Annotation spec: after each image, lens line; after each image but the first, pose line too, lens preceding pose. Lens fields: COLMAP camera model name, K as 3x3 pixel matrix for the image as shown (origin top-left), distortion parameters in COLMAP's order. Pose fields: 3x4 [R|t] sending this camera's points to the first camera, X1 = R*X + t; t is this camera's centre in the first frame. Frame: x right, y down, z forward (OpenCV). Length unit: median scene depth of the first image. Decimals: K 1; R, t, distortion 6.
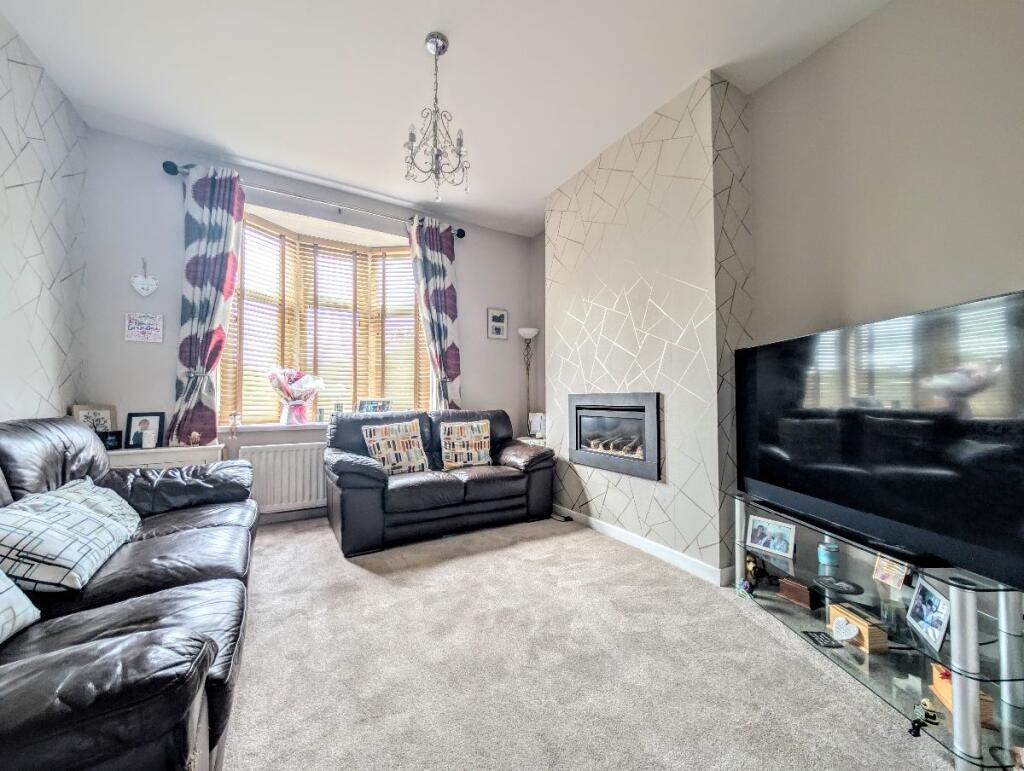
lens RADIAL K [[390.3, 0, 515.7], [0, 390.3, 392.4], [0, 0, 1]] dist [0.003908, 0.000276]
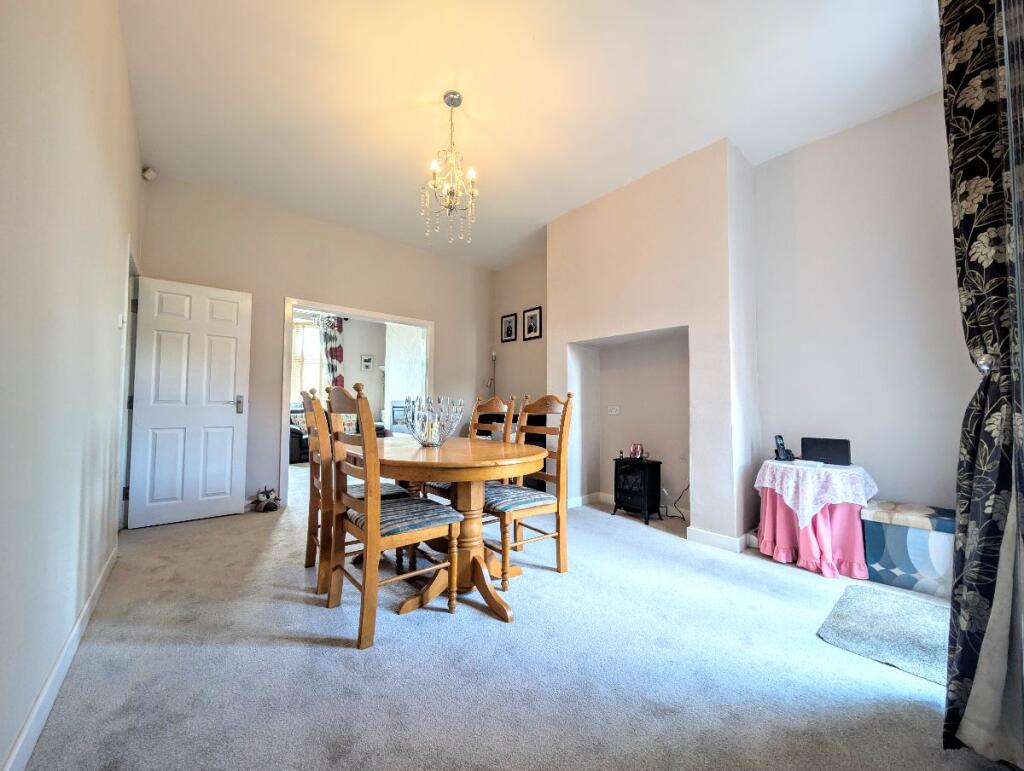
lens RADIAL K [[390.3, 0, 513.8], [0, 390.3, 390.1], [0, 0, 1]] dist [0.003908, 0.000276]
pose [[0.983801, 0.021325, 0.177993, 0.466826], [-0.017893, 0.999622, -0.020862, -0.026716], [-0.178370, 0.017339, 0.983811, -1.451267]]
